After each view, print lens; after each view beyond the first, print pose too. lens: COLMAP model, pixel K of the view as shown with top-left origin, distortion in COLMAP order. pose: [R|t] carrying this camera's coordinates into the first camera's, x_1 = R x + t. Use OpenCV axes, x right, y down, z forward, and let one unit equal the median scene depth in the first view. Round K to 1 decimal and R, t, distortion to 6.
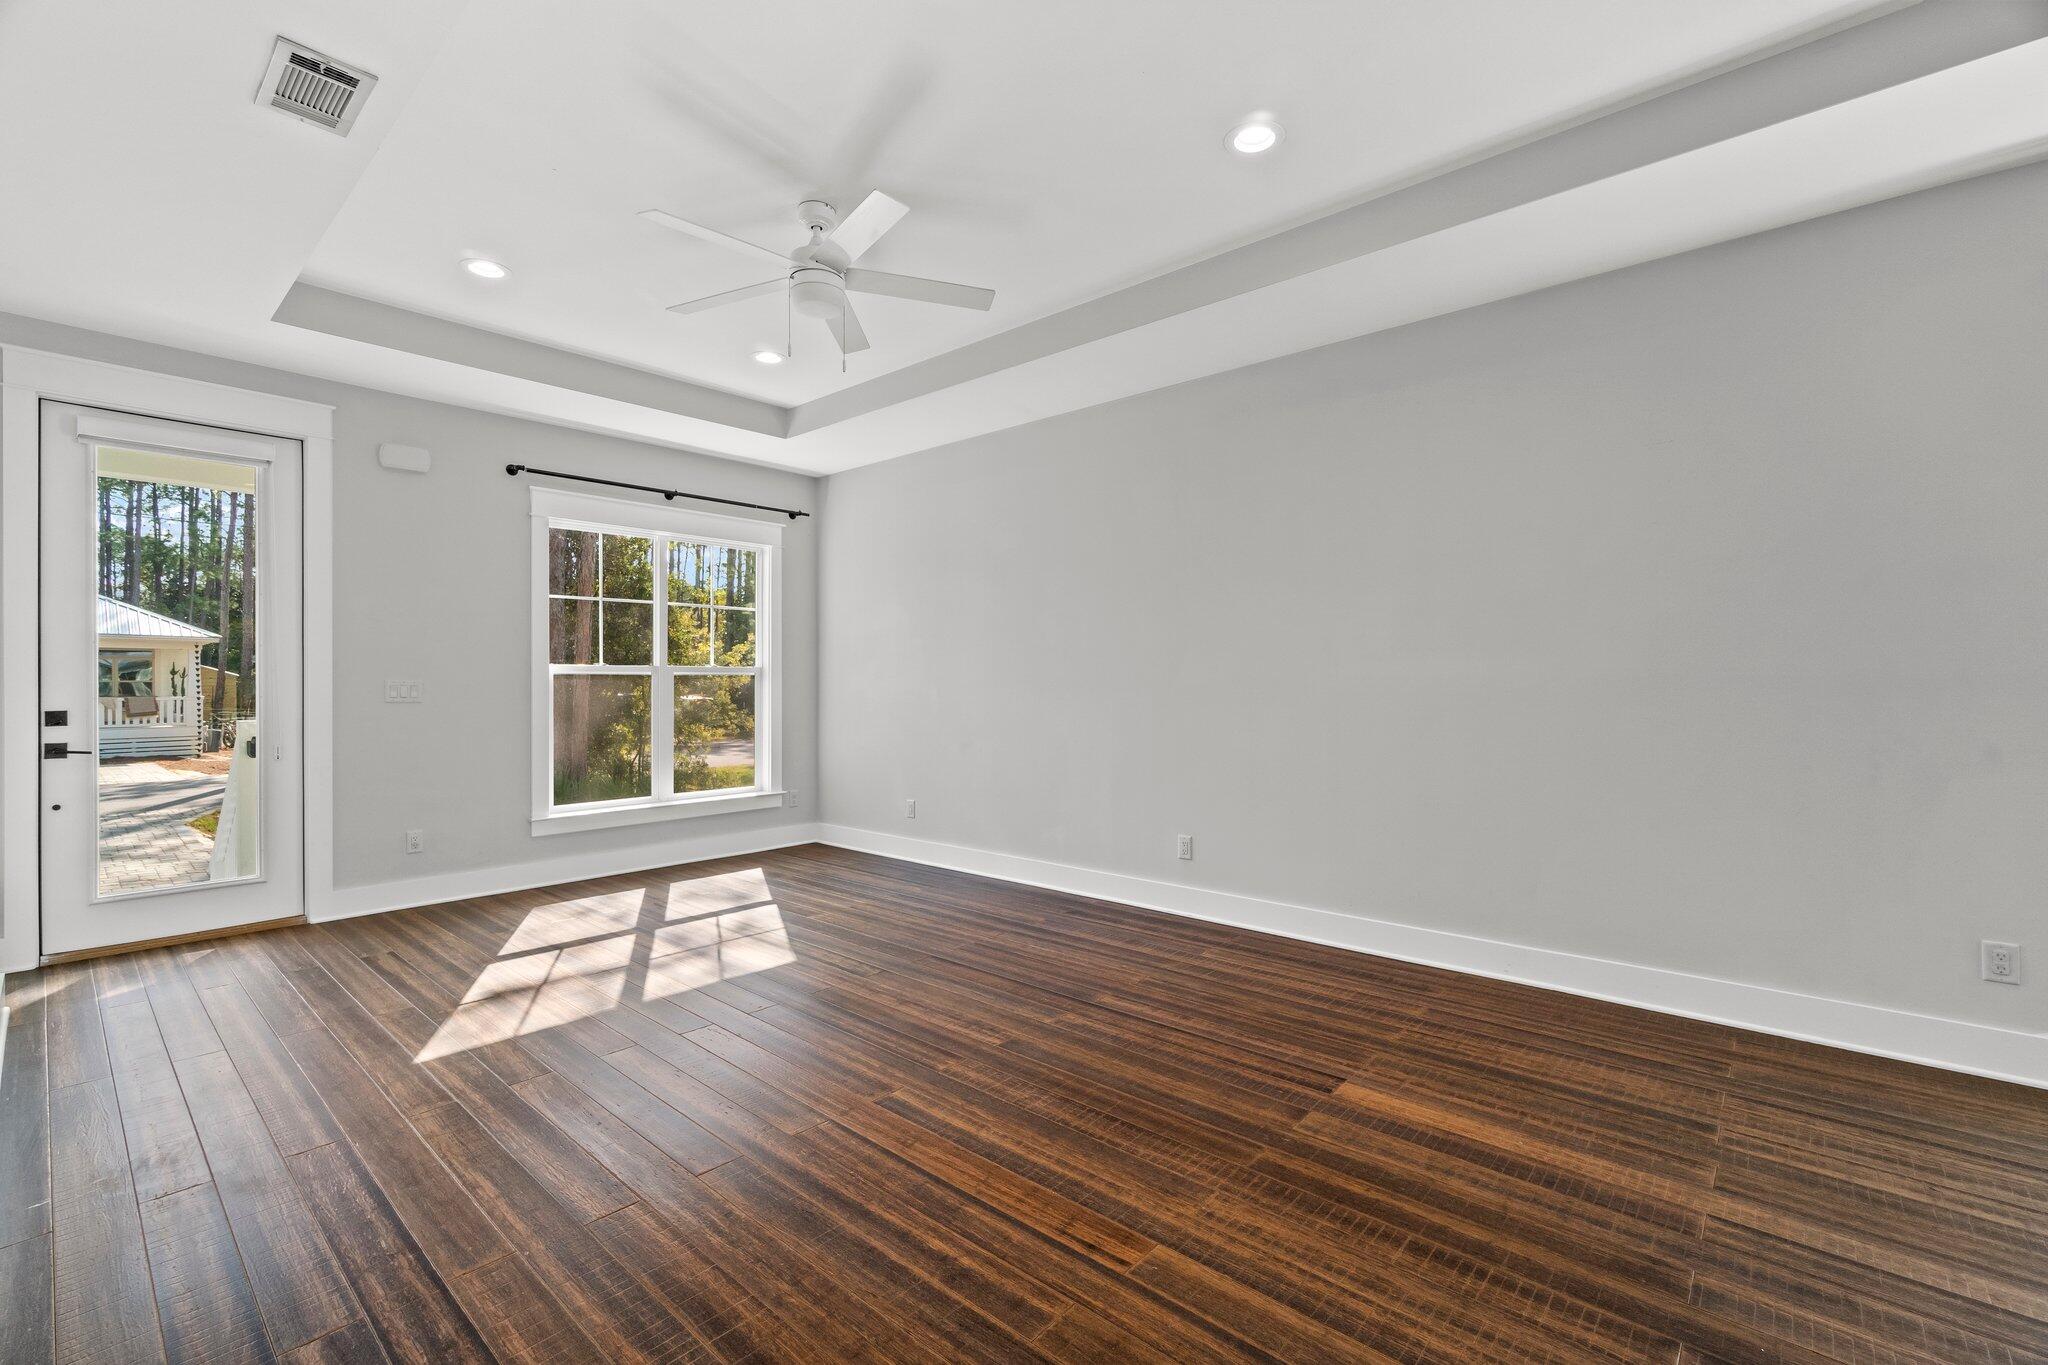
lens RADIAL K [[895.0, 0, 1018.9], [0, 895.0, 689.2], [0, 0, 1]] dist [0.001356, 0.000006]
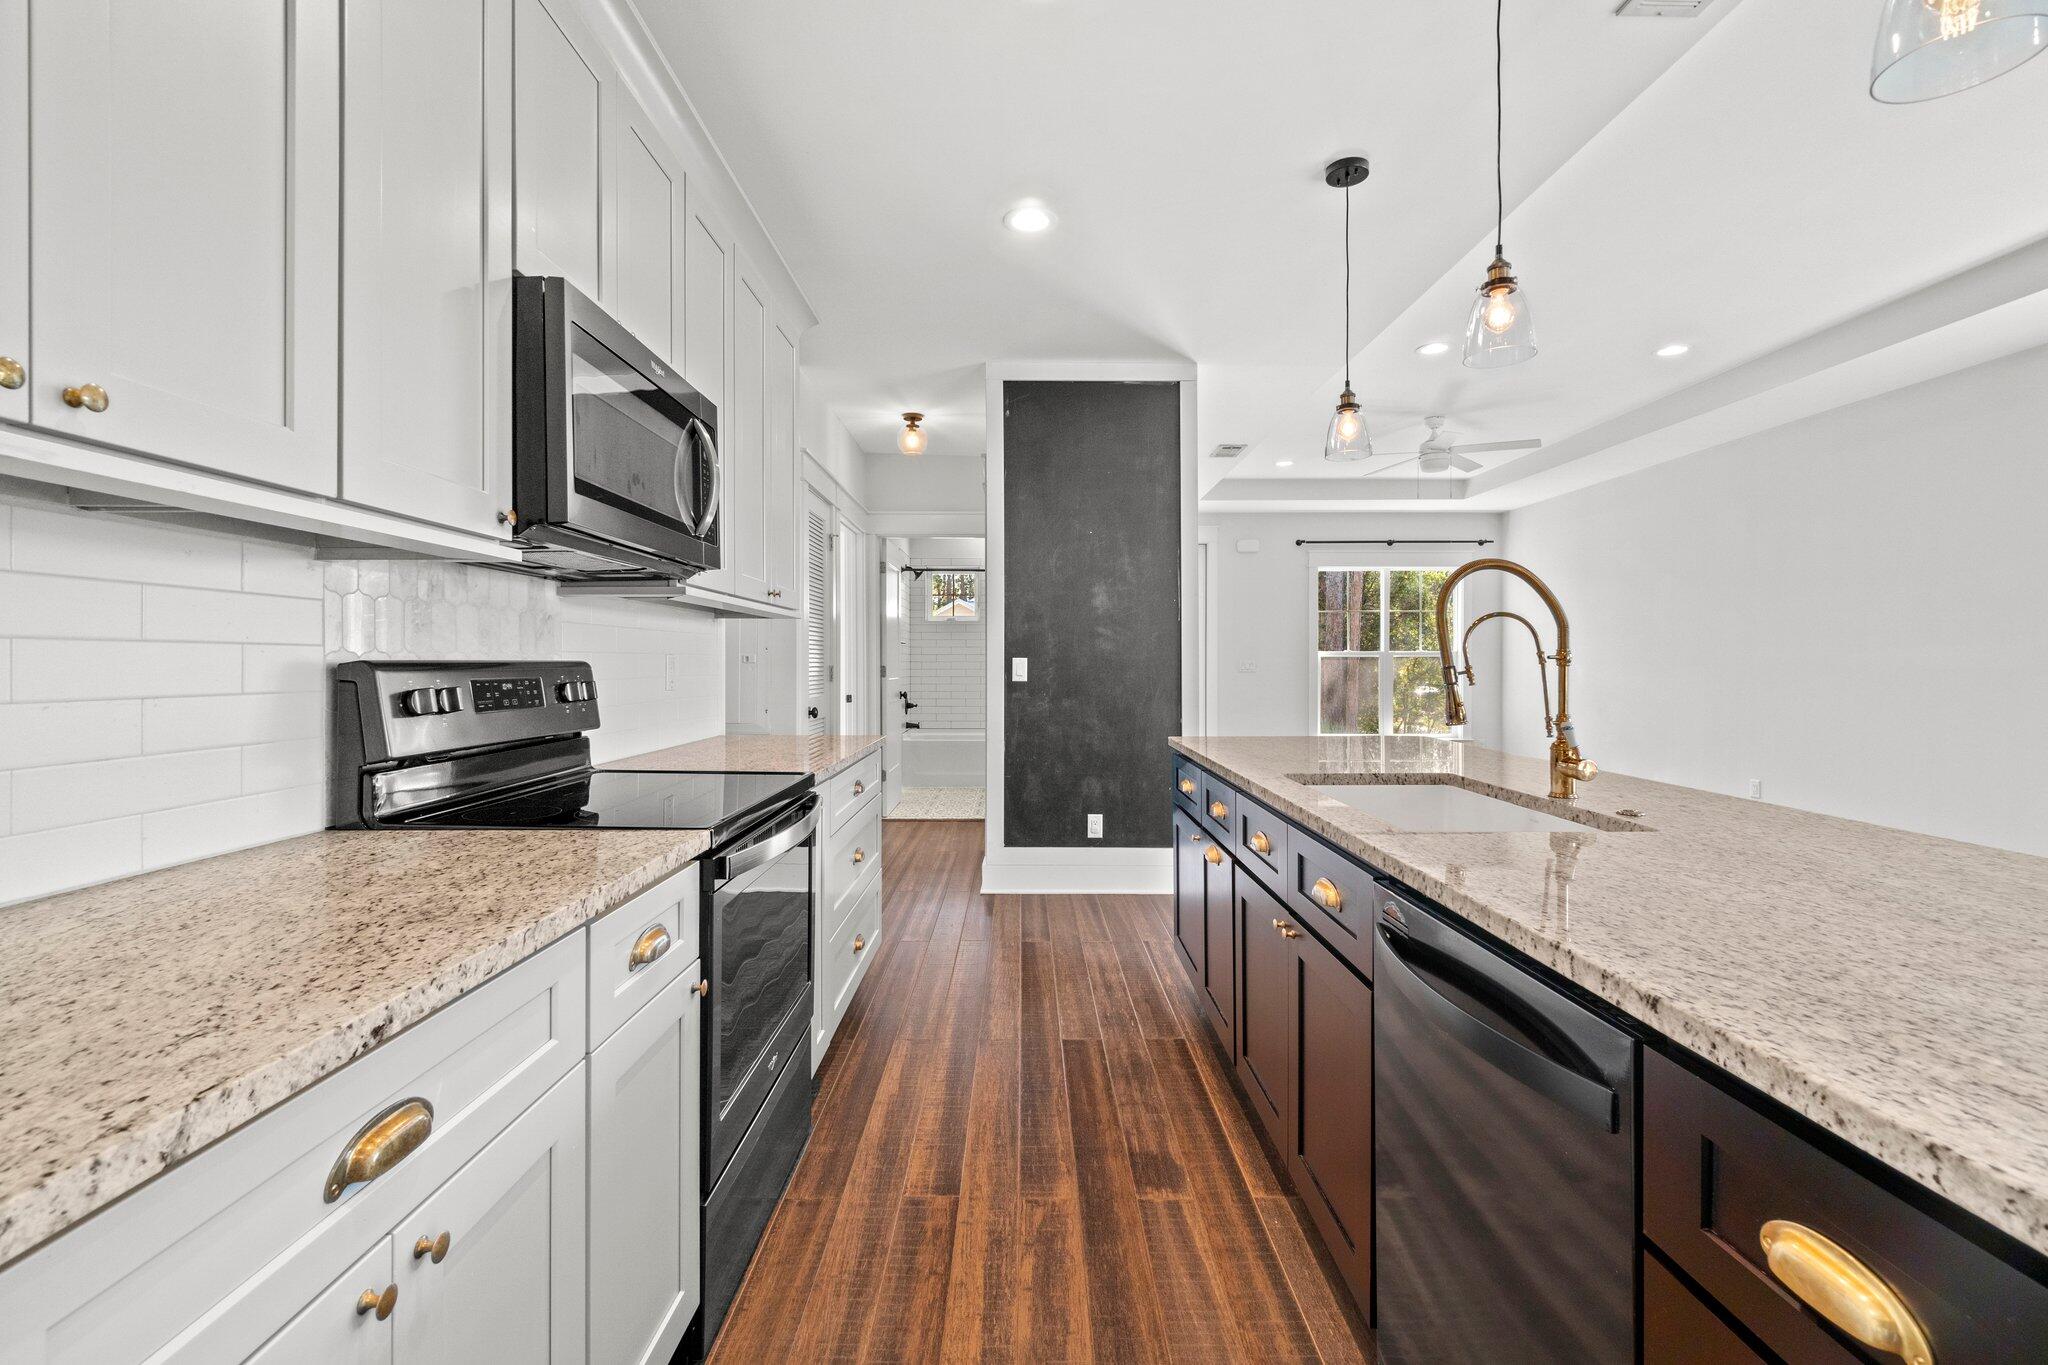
lens RADIAL K [[895.0, 0, 1020.4], [0, 895.0, 676.0], [0, 0, 1]] dist [0.001356, 0.000006]
pose [[0.673322, 0.004326, -0.739337, 0.356919], [-0.003110, 0.999991, 0.003019, 0.015780], [0.739343, 0.000266, 0.673329, -0.572763]]
